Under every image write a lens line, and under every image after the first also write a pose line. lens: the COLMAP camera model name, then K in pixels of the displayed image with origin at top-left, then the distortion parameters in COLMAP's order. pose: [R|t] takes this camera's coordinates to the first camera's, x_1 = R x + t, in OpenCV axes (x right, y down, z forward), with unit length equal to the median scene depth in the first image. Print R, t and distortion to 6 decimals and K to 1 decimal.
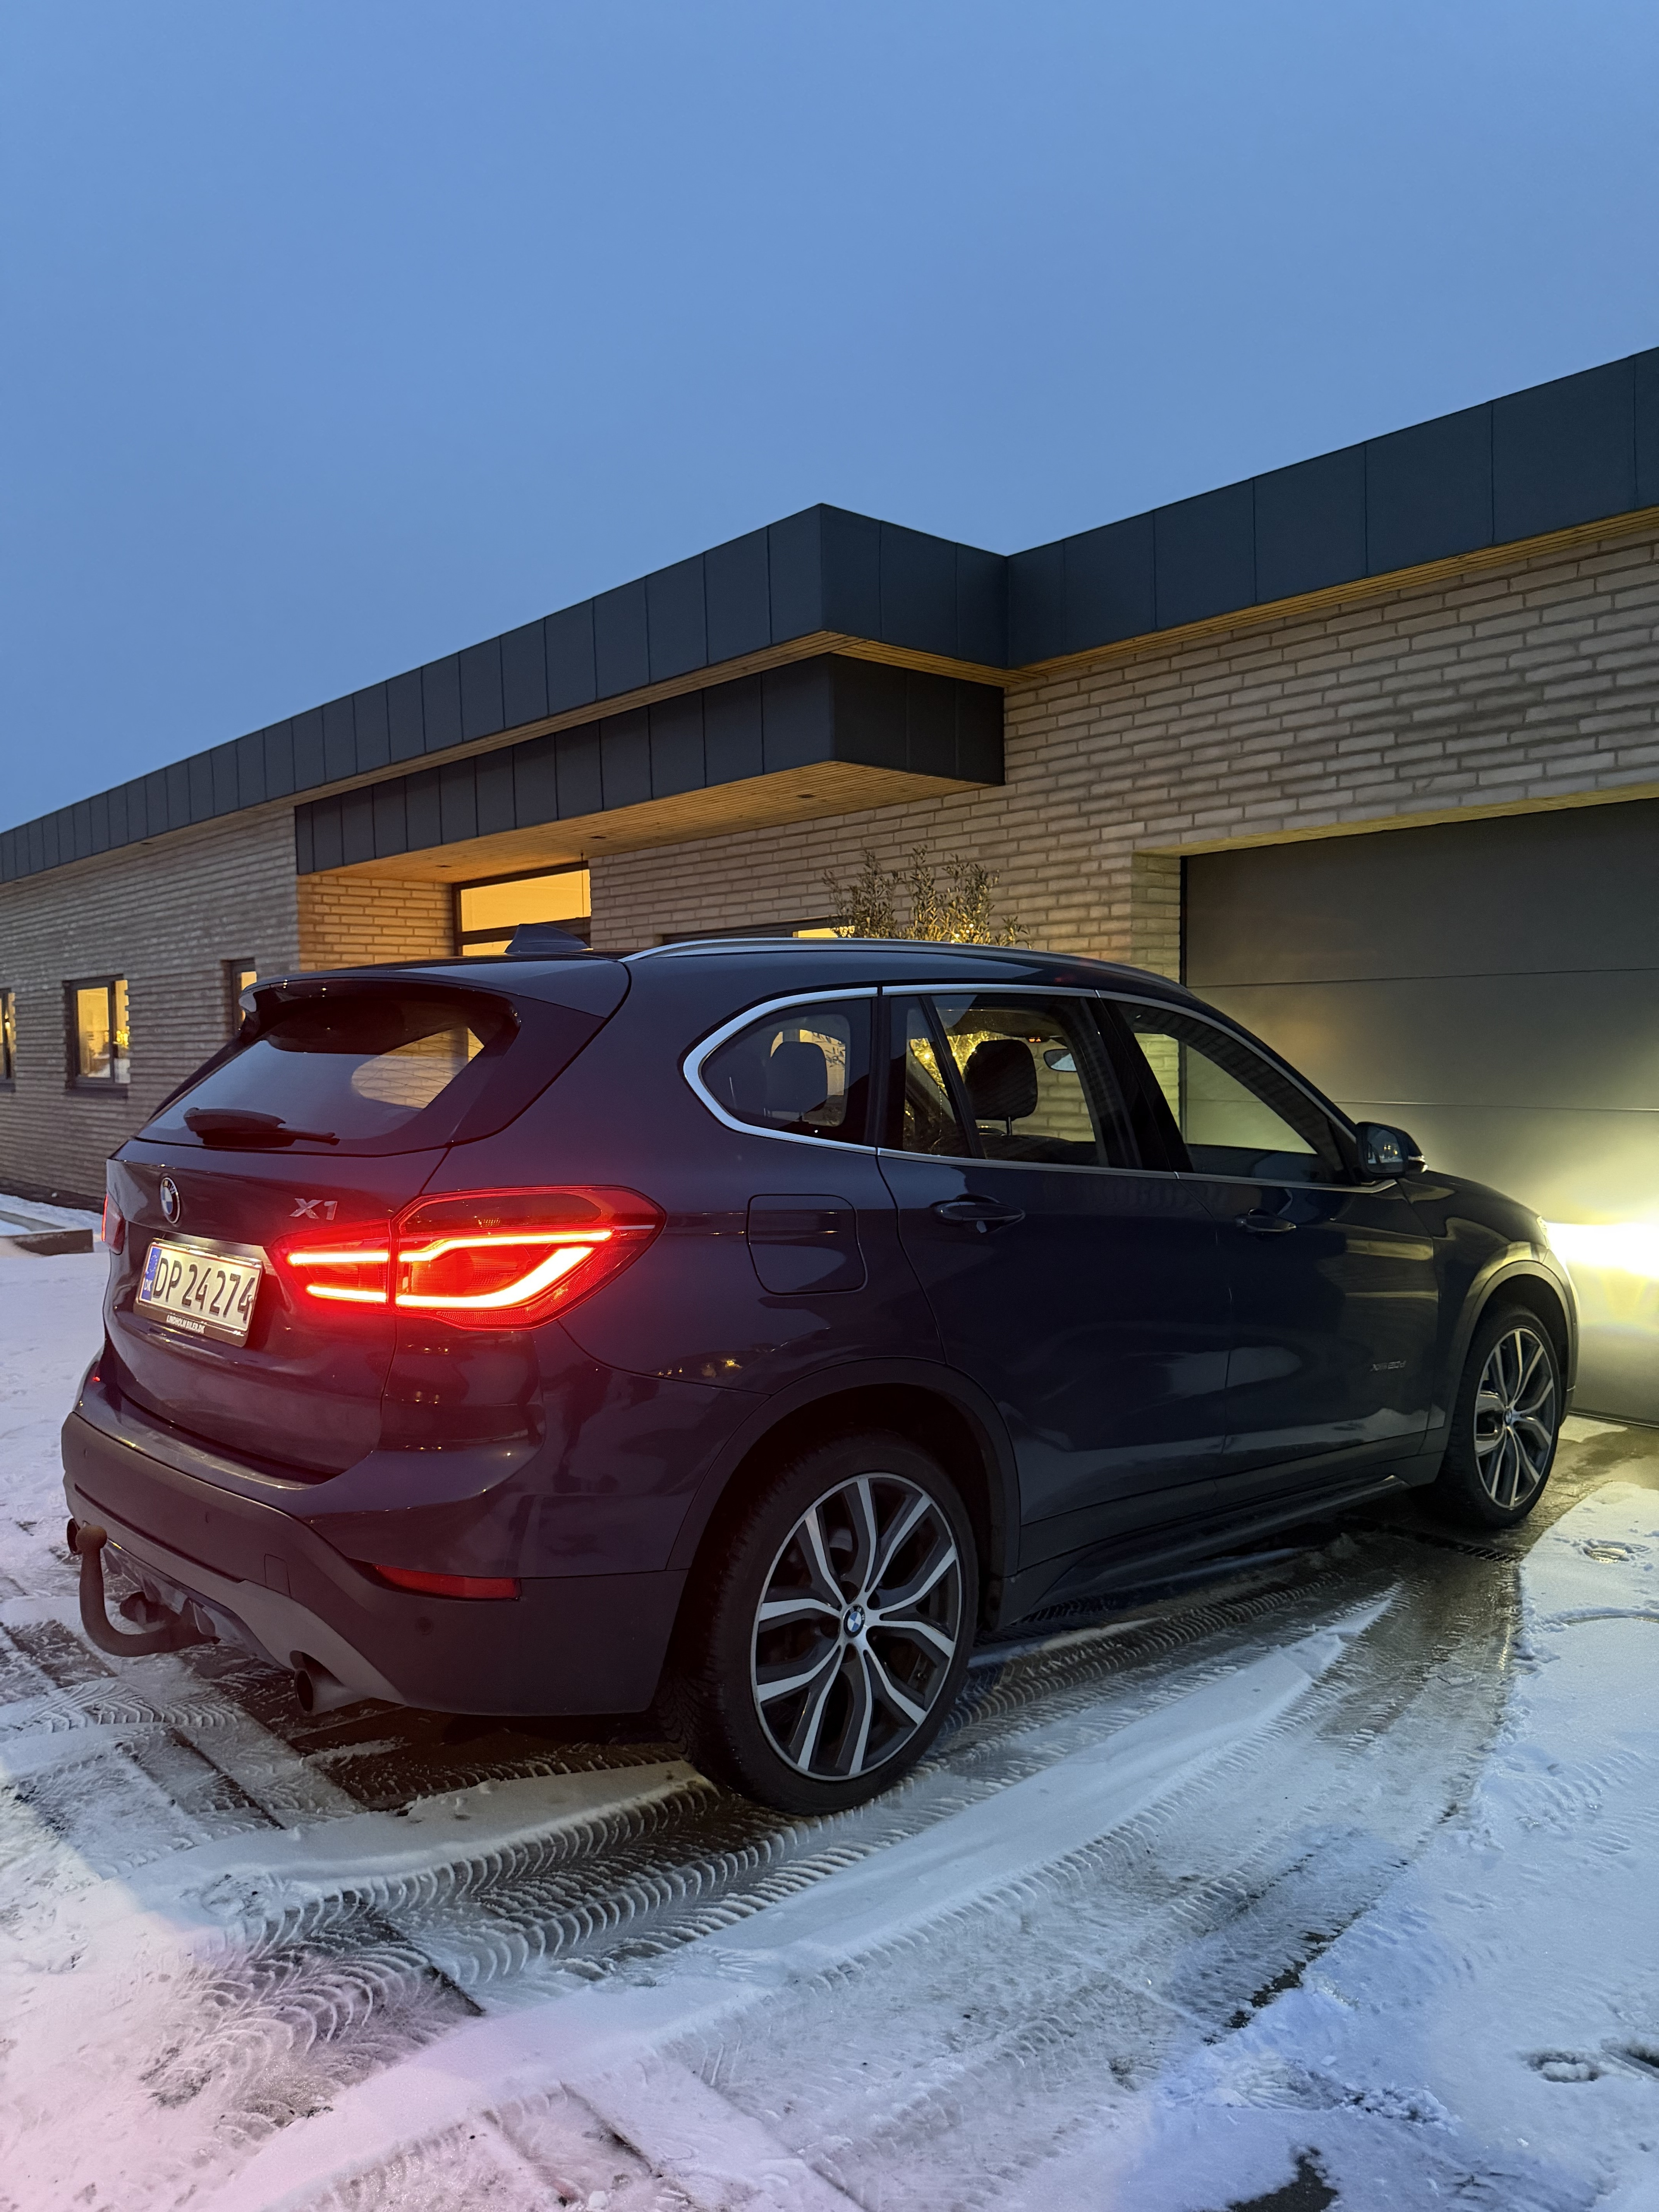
lens RADIAL K [[1550.3, 0, 823.5], [0, 1550.3, 1103.3], [0, 0, 1]] dist [-0.000494, -0.004914]
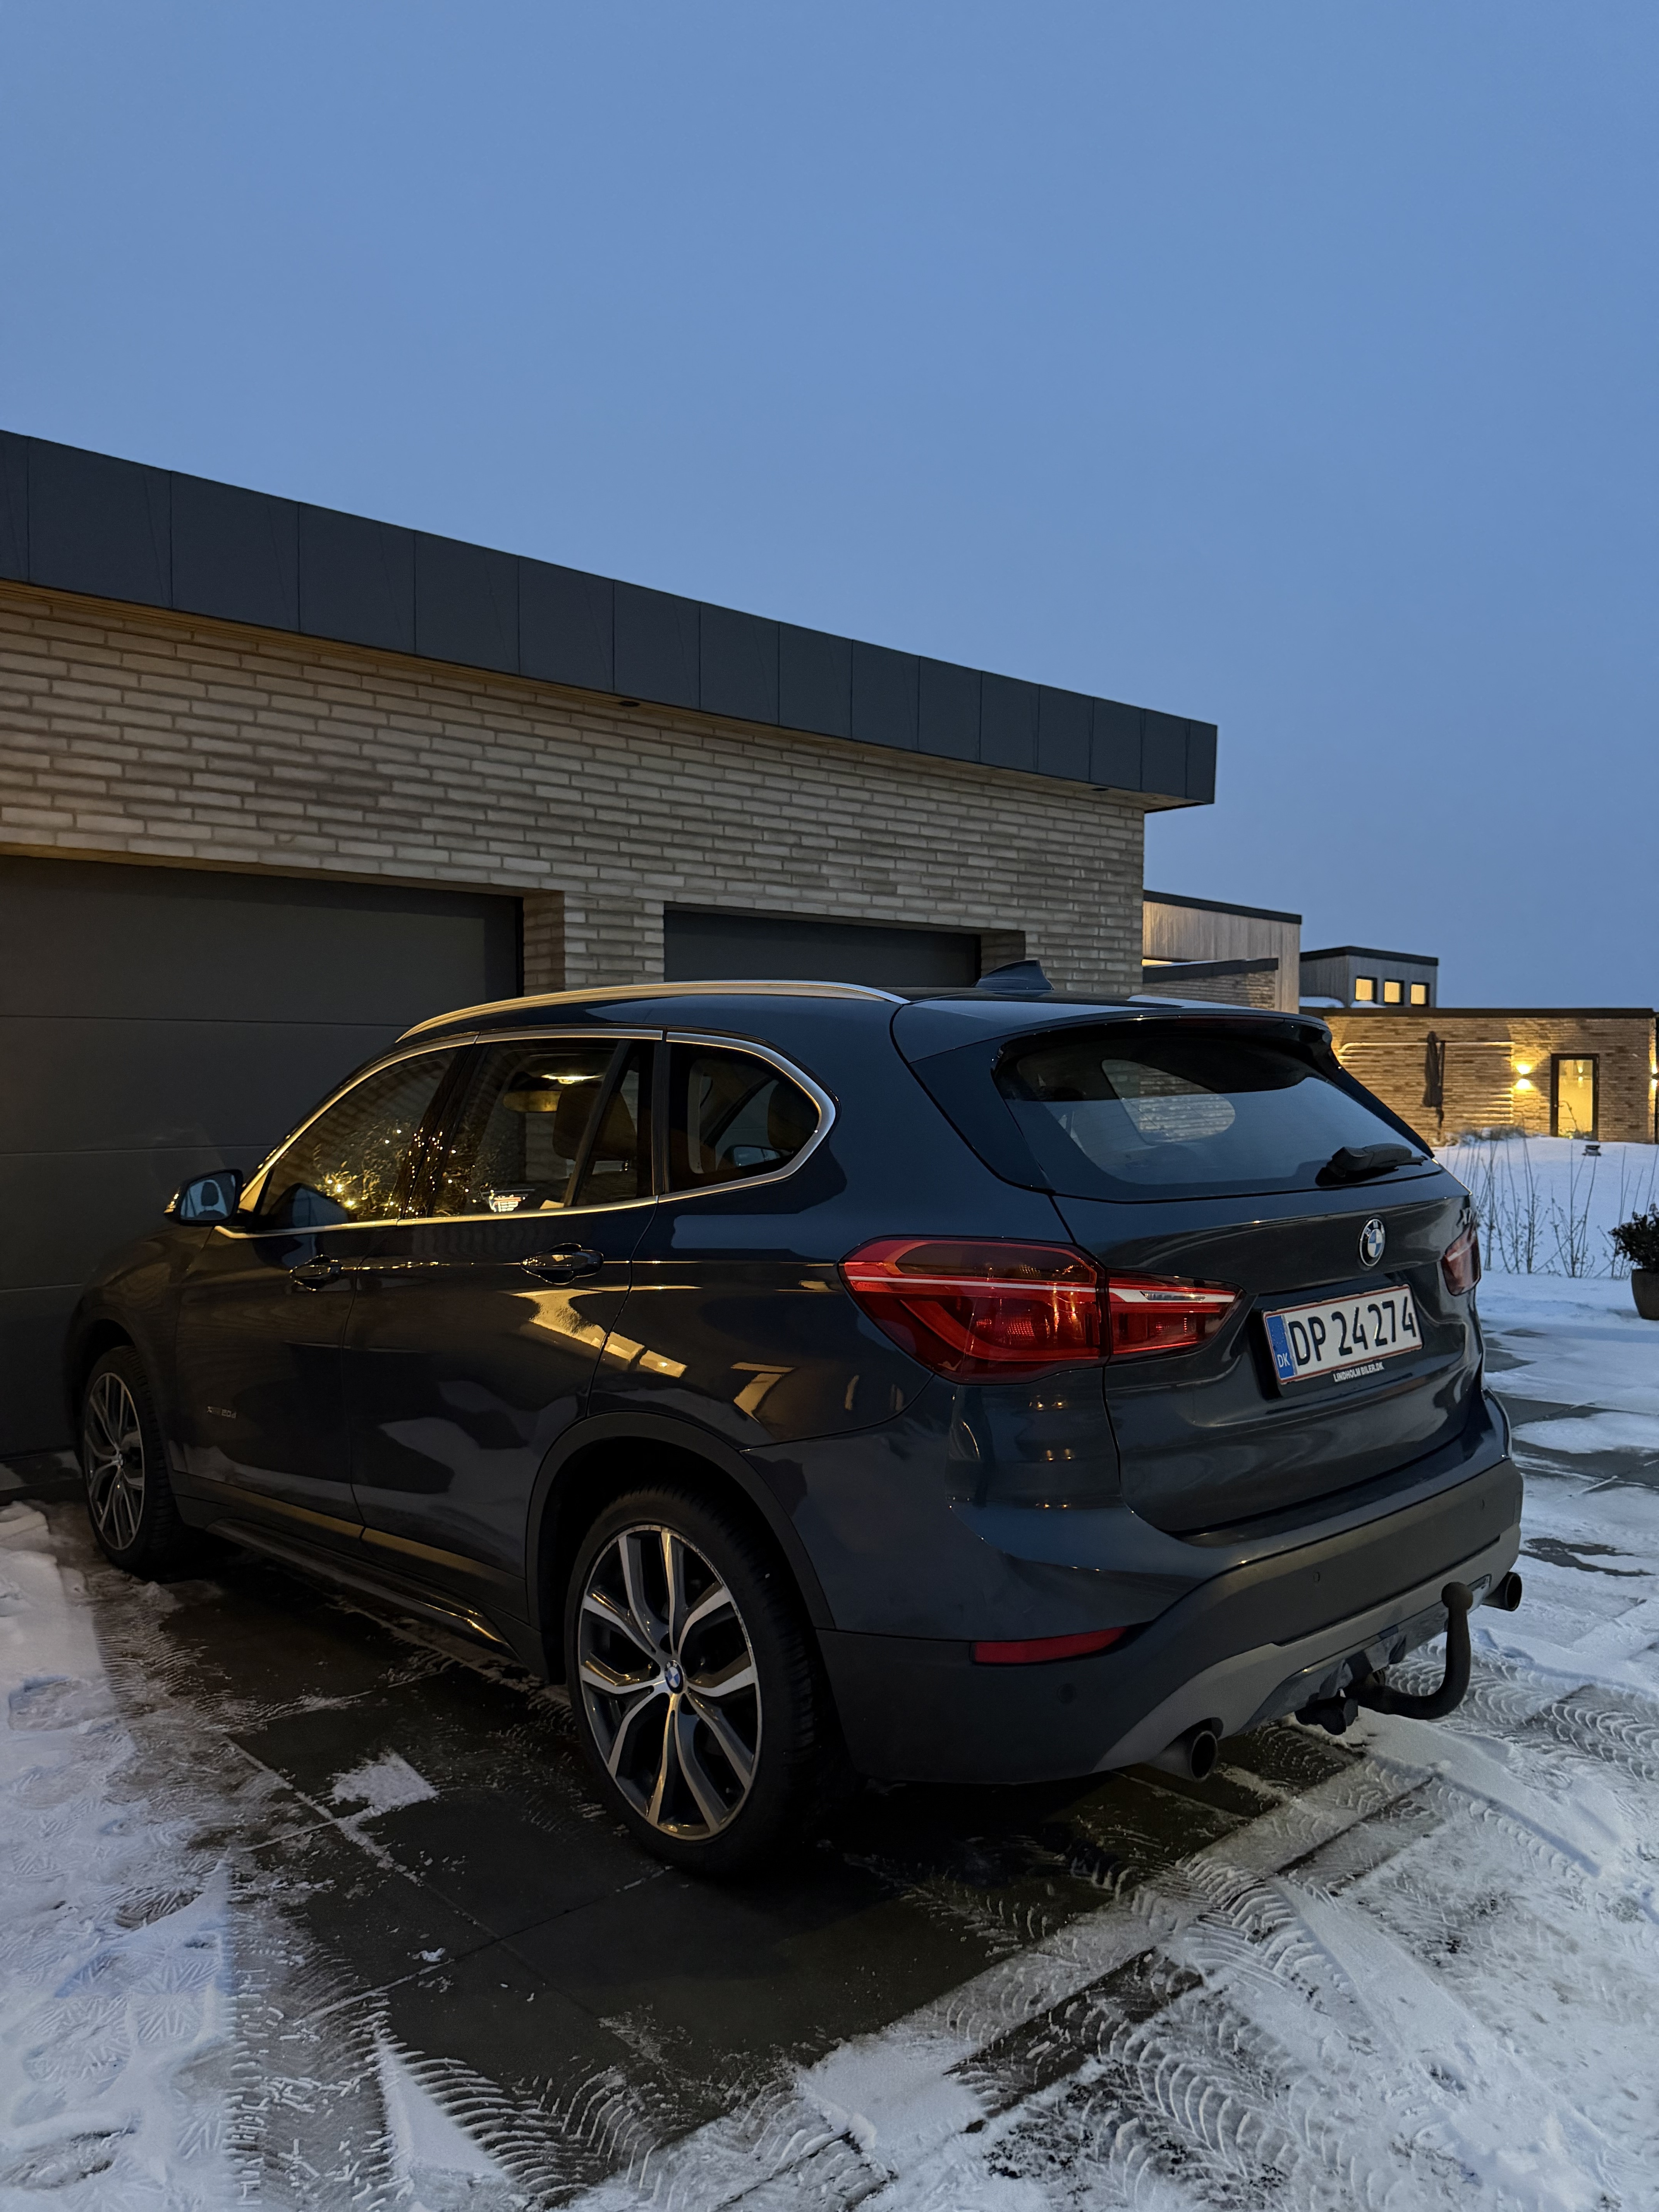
lens RADIAL K [[1550.3, 0, 821.8], [0, 1550.3, 1106.3], [0, 0, 1]] dist [-0.000494, -0.004914]
pose [[0.010284, -0.008980, 0.999907, -1.173333], [0.037623, 0.999255, 0.008588, -0.035816], [-0.999239, 0.037531, 0.010614, 1.124701]]
